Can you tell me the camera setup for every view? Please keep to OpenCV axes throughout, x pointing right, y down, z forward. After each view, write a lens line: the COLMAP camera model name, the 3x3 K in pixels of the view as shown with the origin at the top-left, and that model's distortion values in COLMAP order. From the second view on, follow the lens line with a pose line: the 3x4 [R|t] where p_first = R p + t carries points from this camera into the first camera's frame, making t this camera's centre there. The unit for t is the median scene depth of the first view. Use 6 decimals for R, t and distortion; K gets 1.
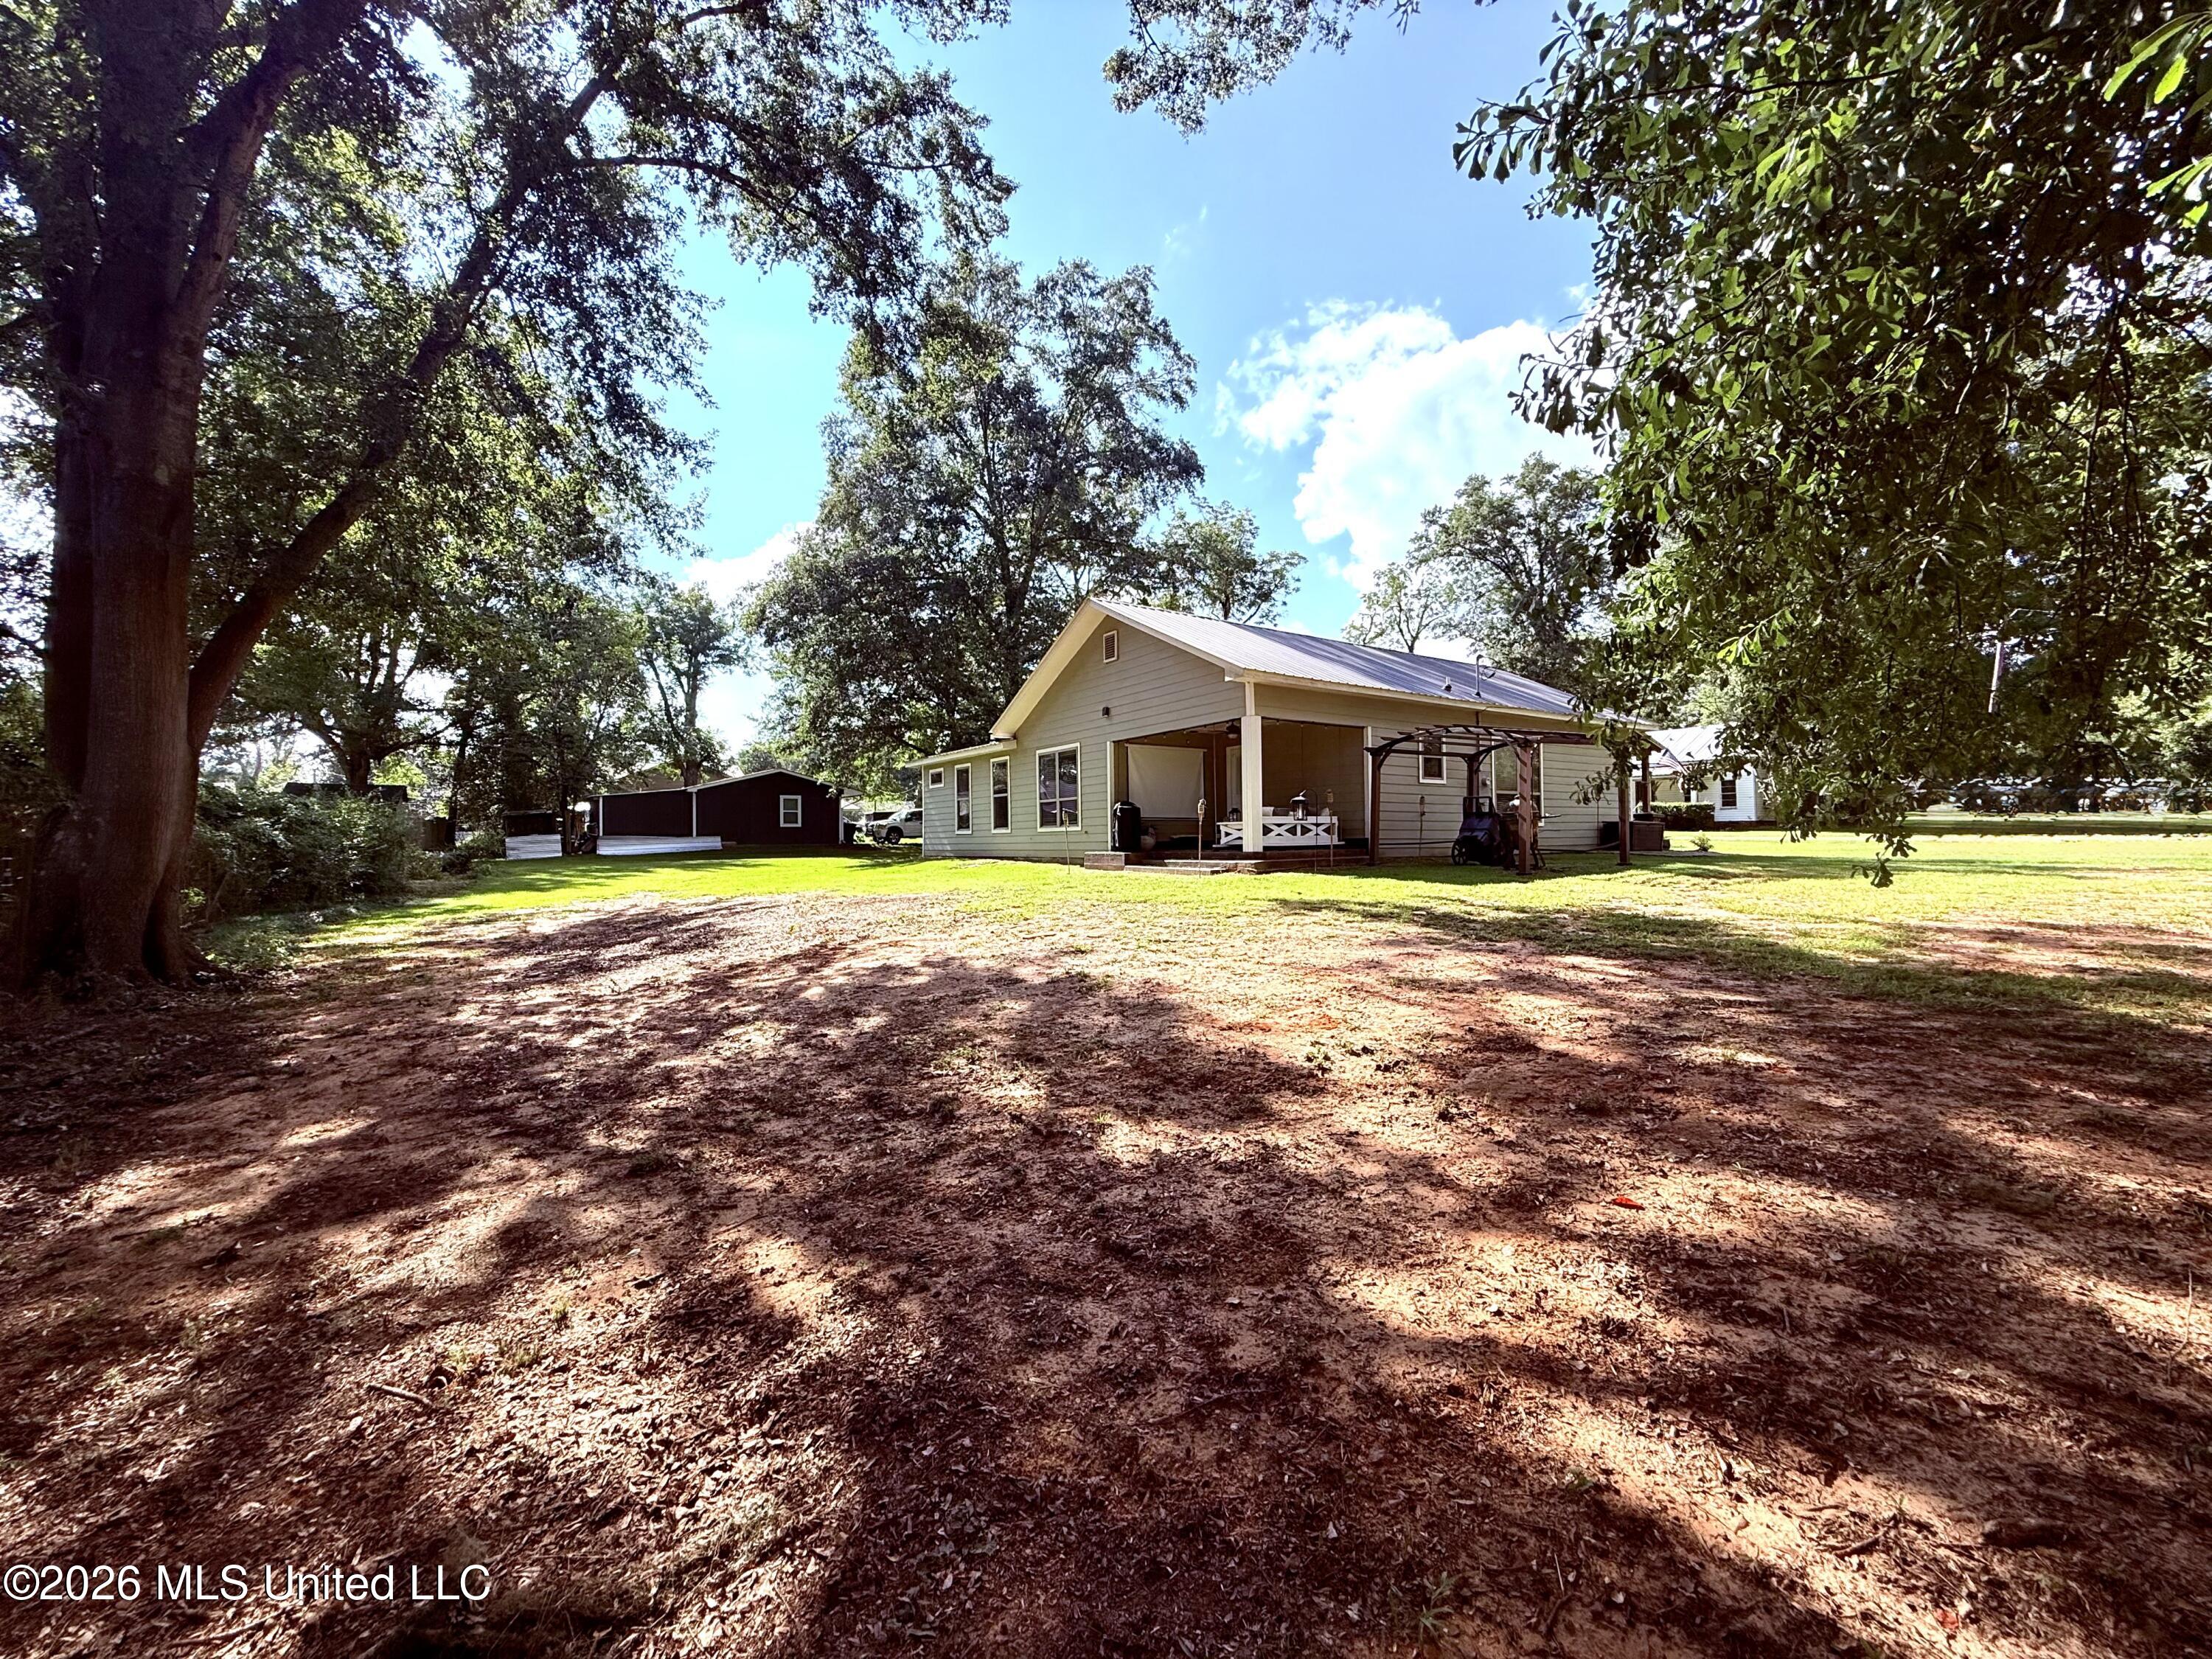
lens RADIAL K [[911.6, 0, 1086.2], [0, 911.6, 830.1], [0, 0, 1]] dist [0.003032, 0.000125]
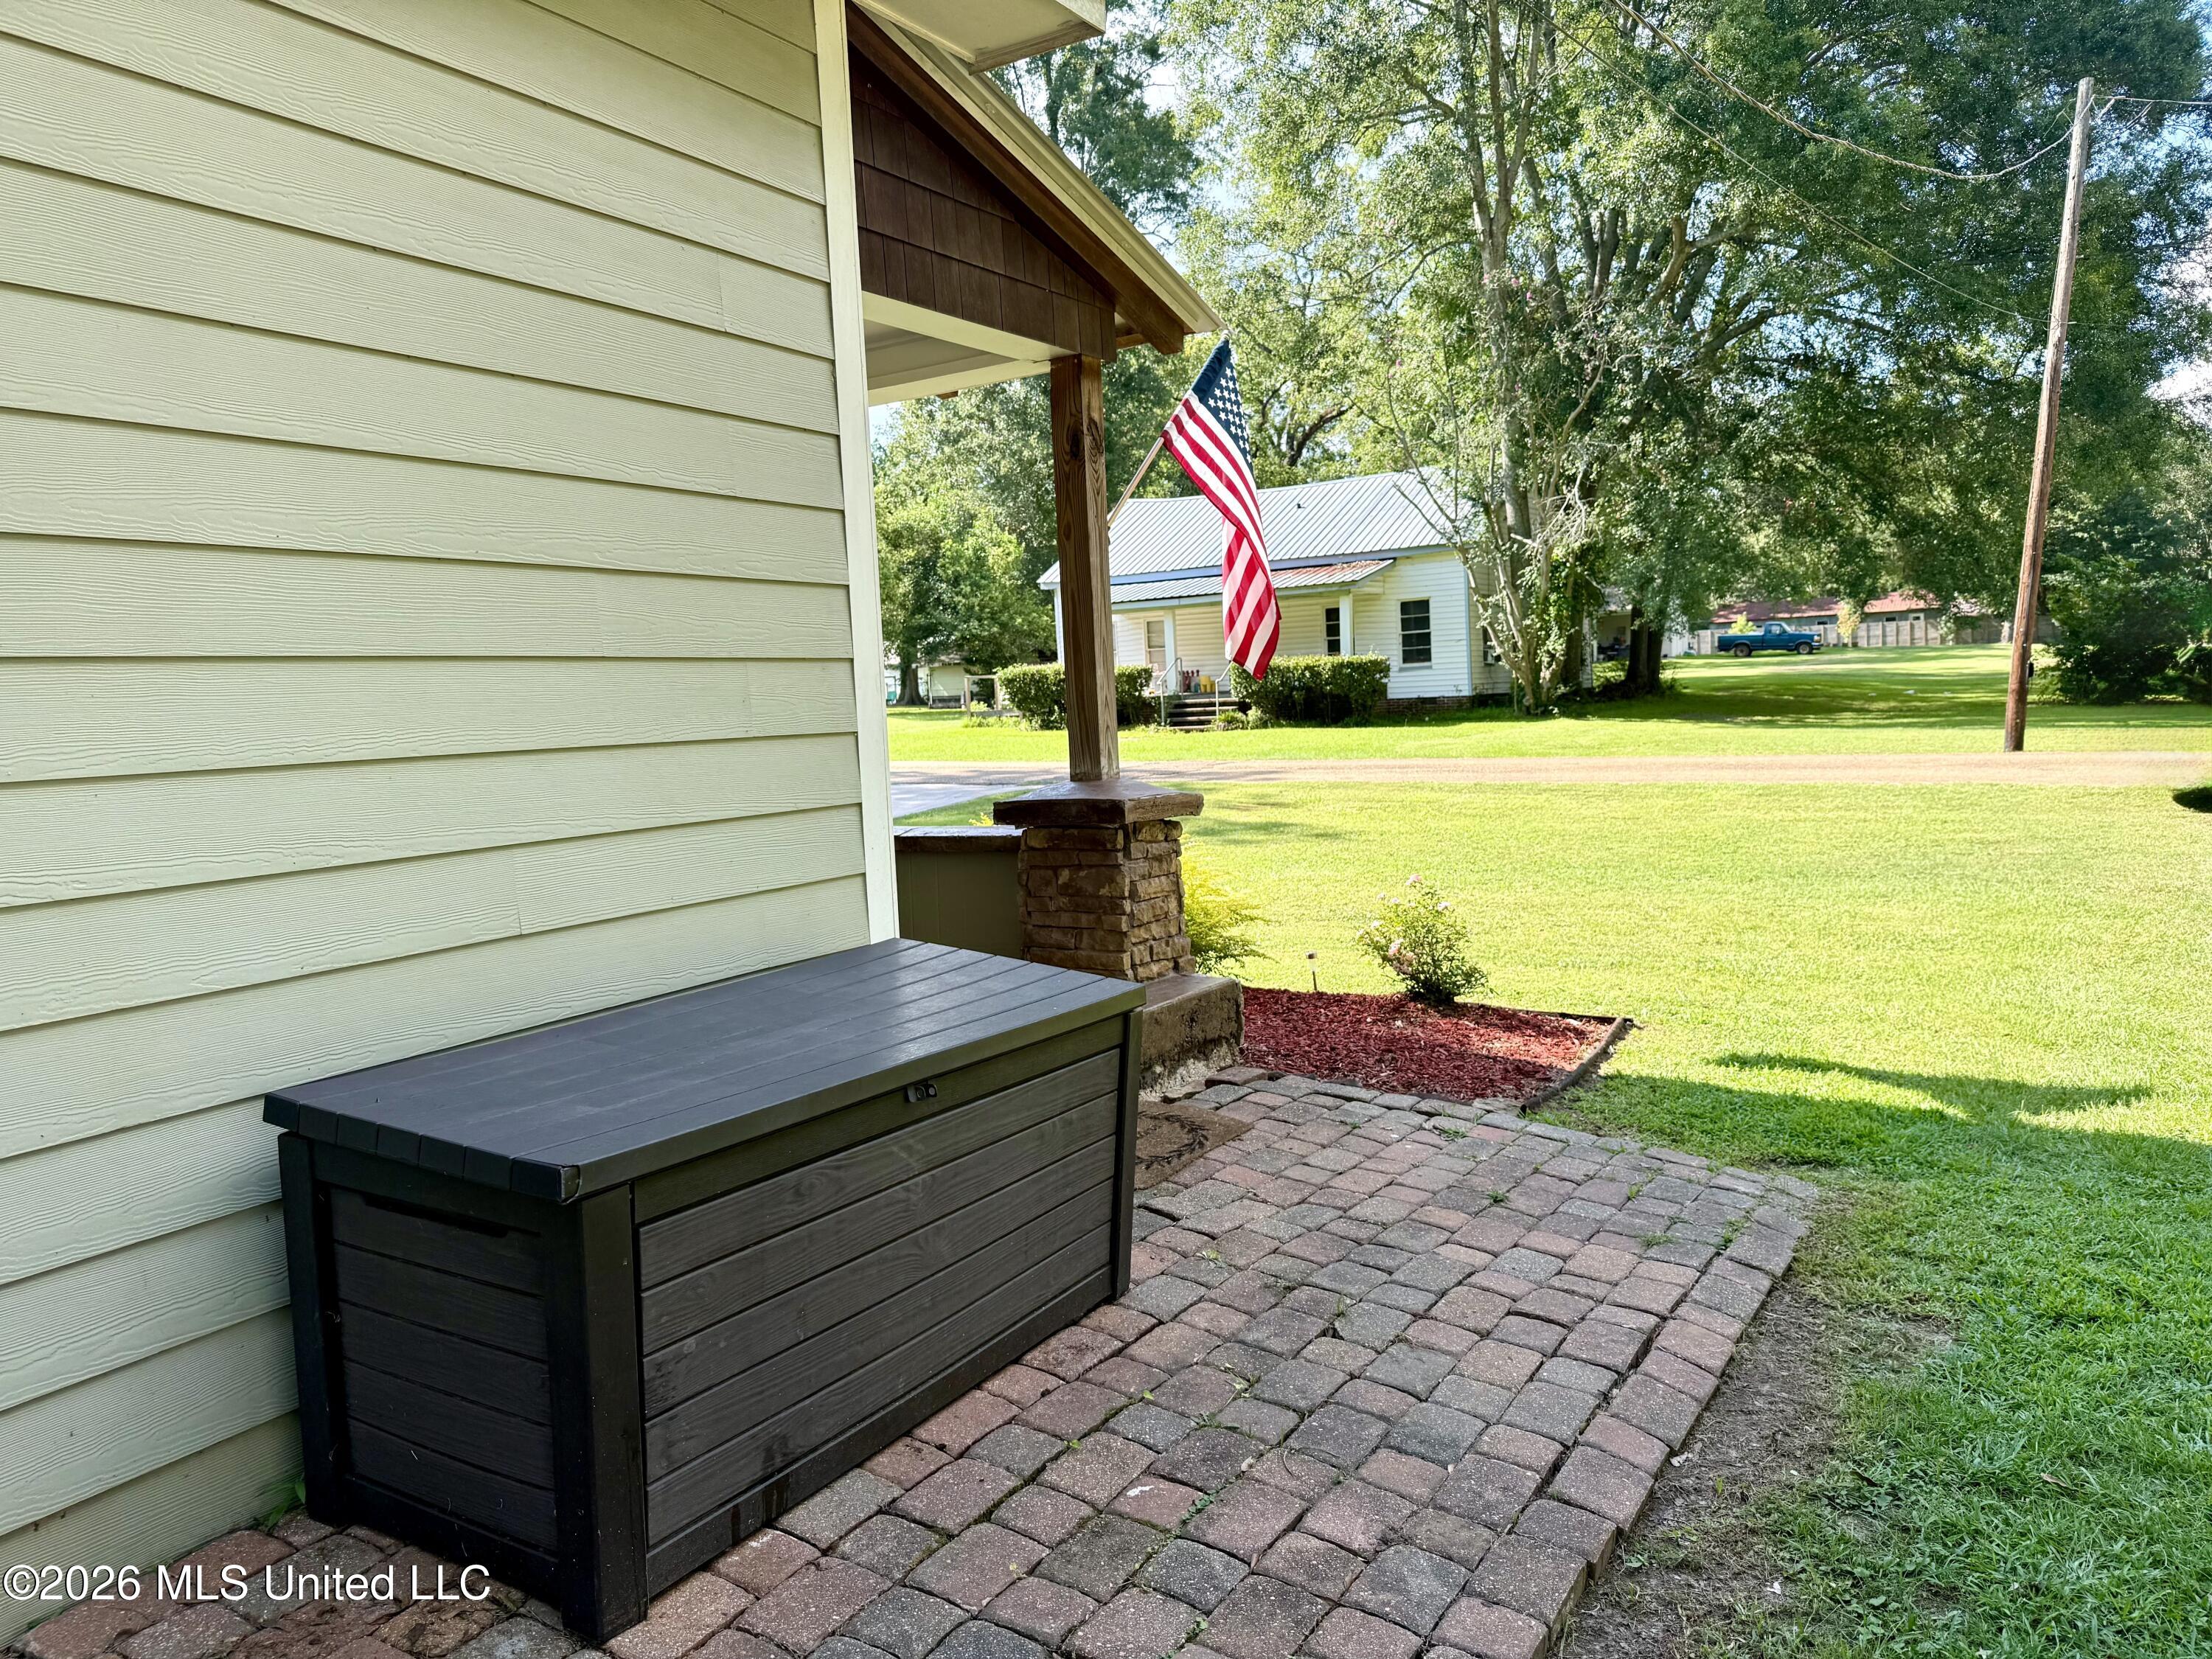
lens RADIAL K [[1548.0, 0, 1108.0], [0, 1548.0, 832.2], [0, 0, 1]] dist [0.005190, 0.000203]
pose [[0.904973, -0.063010, 0.420778, 0.333529], [0.025182, 0.995172, 0.094864, -0.023437], [-0.424724, -0.075253, 0.902190, 0.506726]]
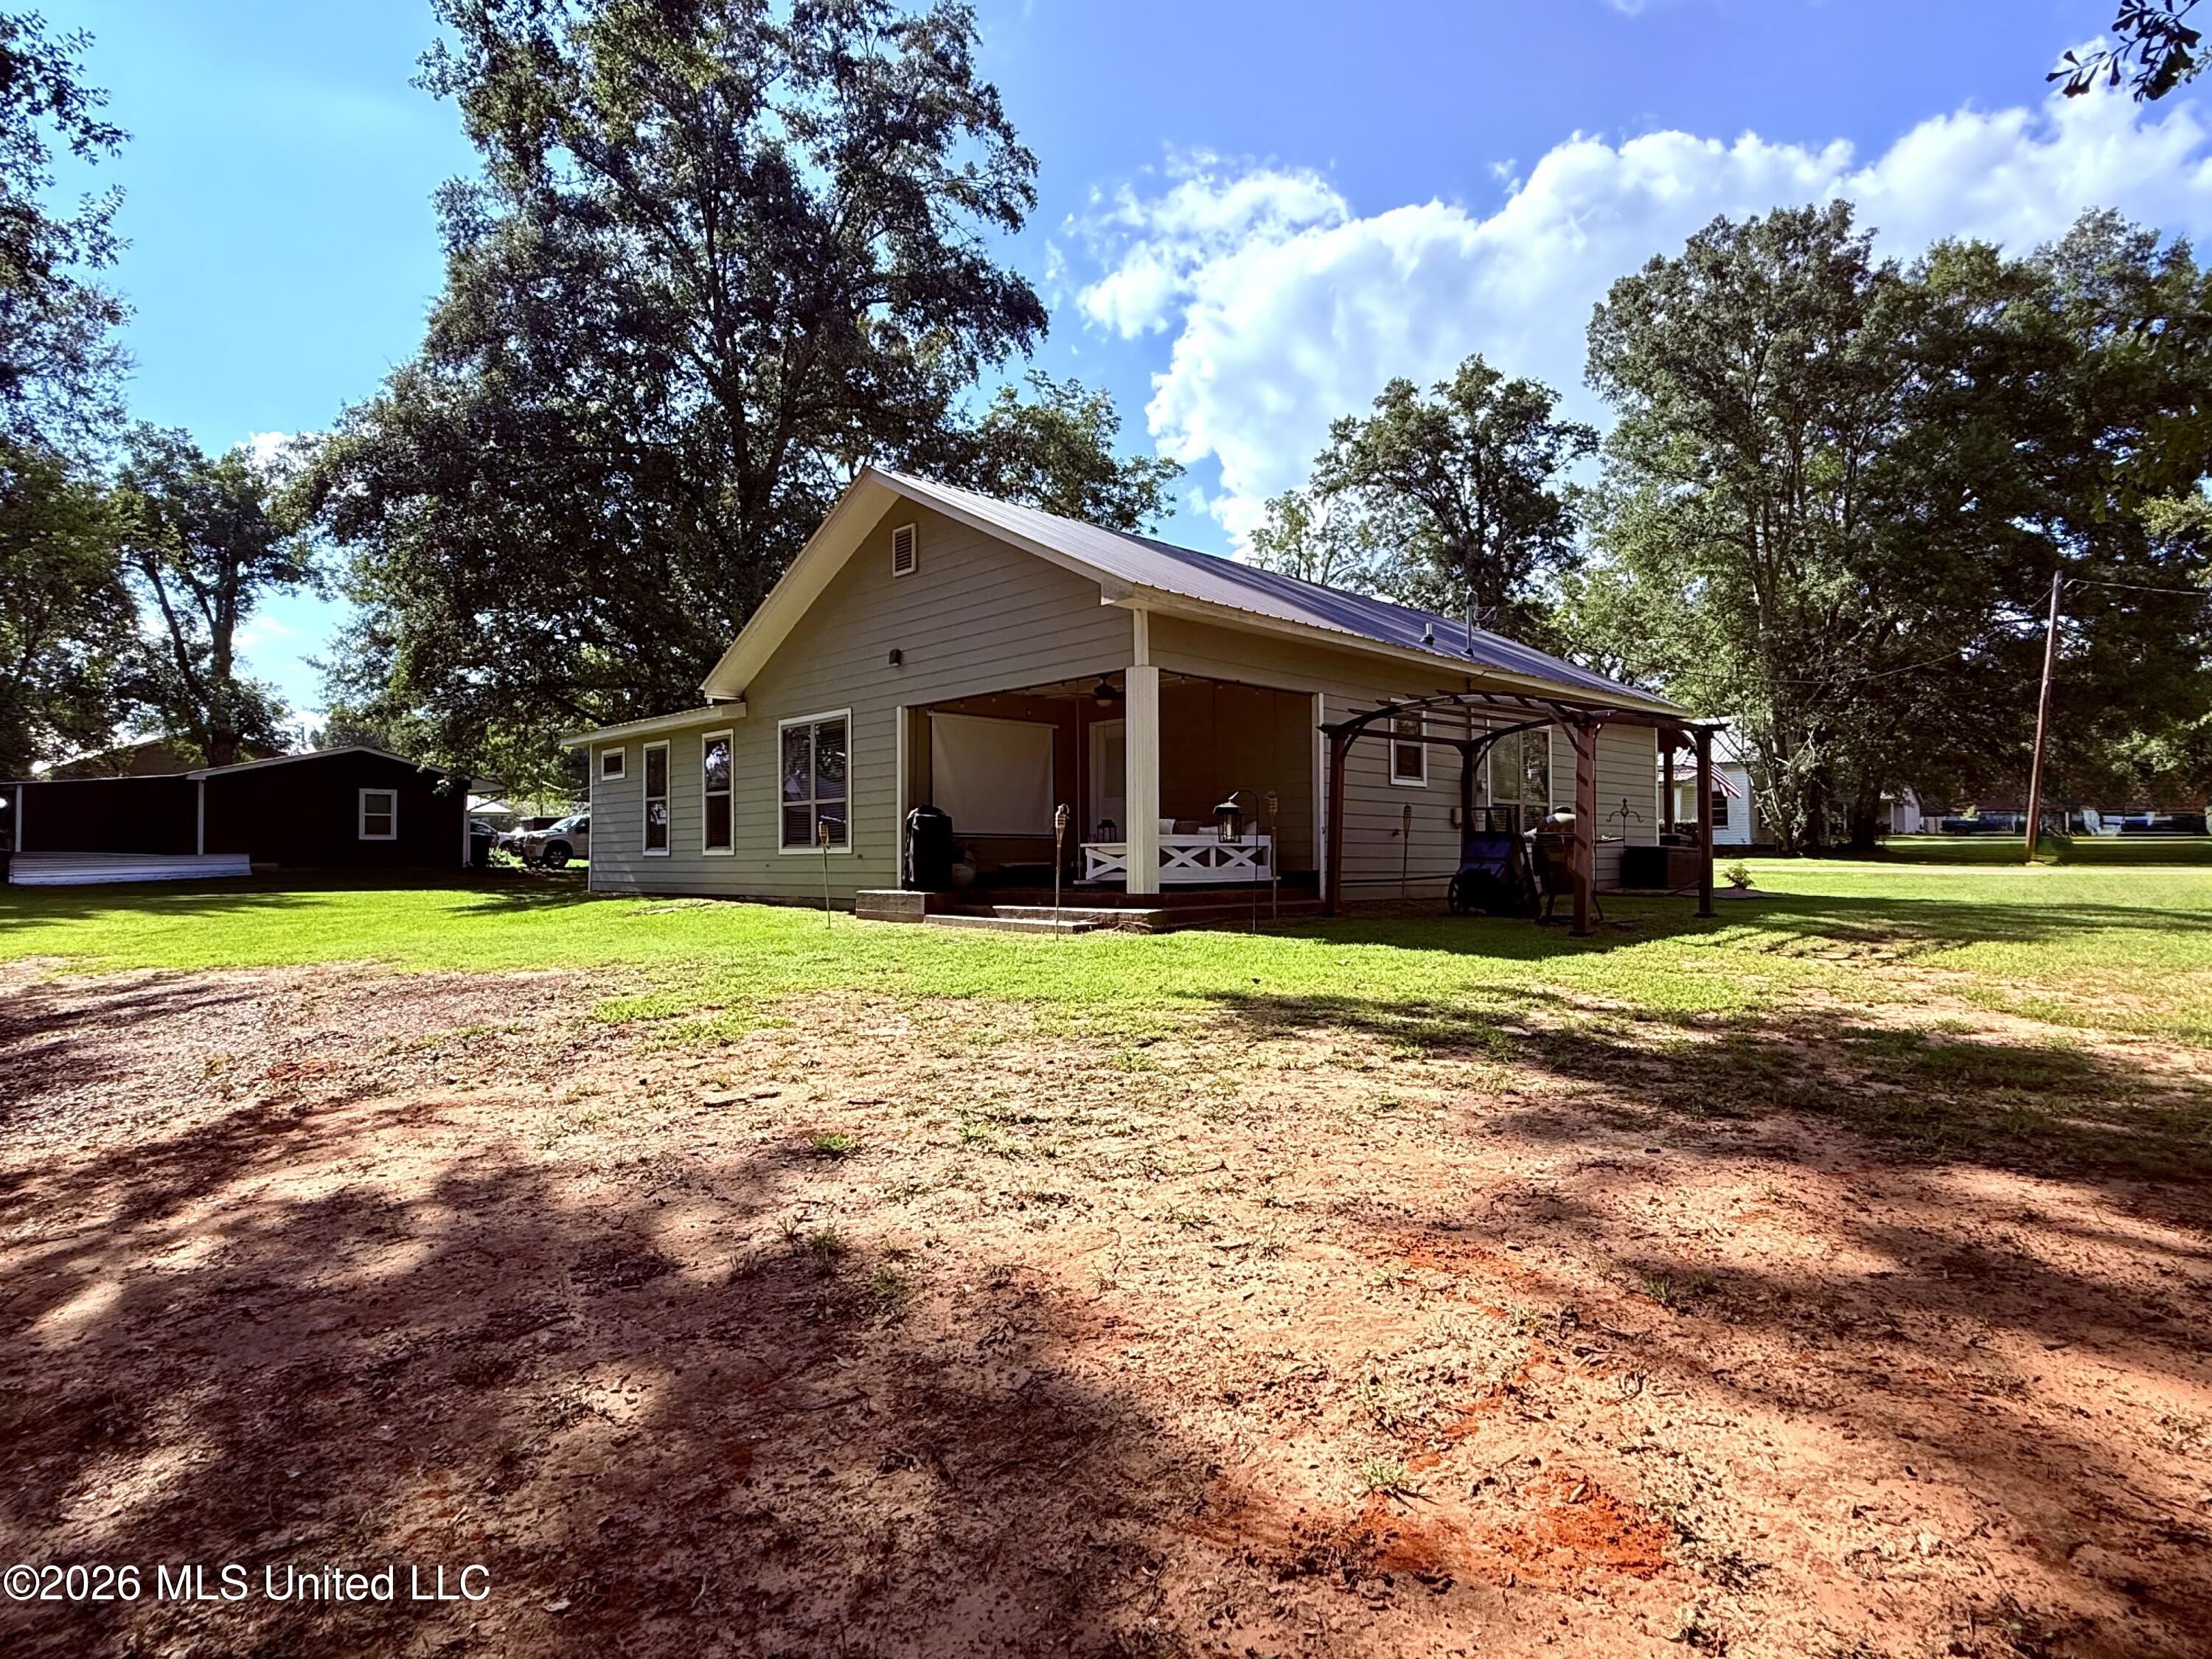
lens RADIAL K [[1248.2, 0, 1108.3], [0, 1248.2, 831.7], [0, 0, 1]] dist [0.001021, -0.001571]
pose [[0.981474, 0.011561, 0.191247, 0.001501], [-0.009123, 0.999866, -0.013626, -0.002342], [-0.191378, 0.011629, 0.981447, 0.085703]]
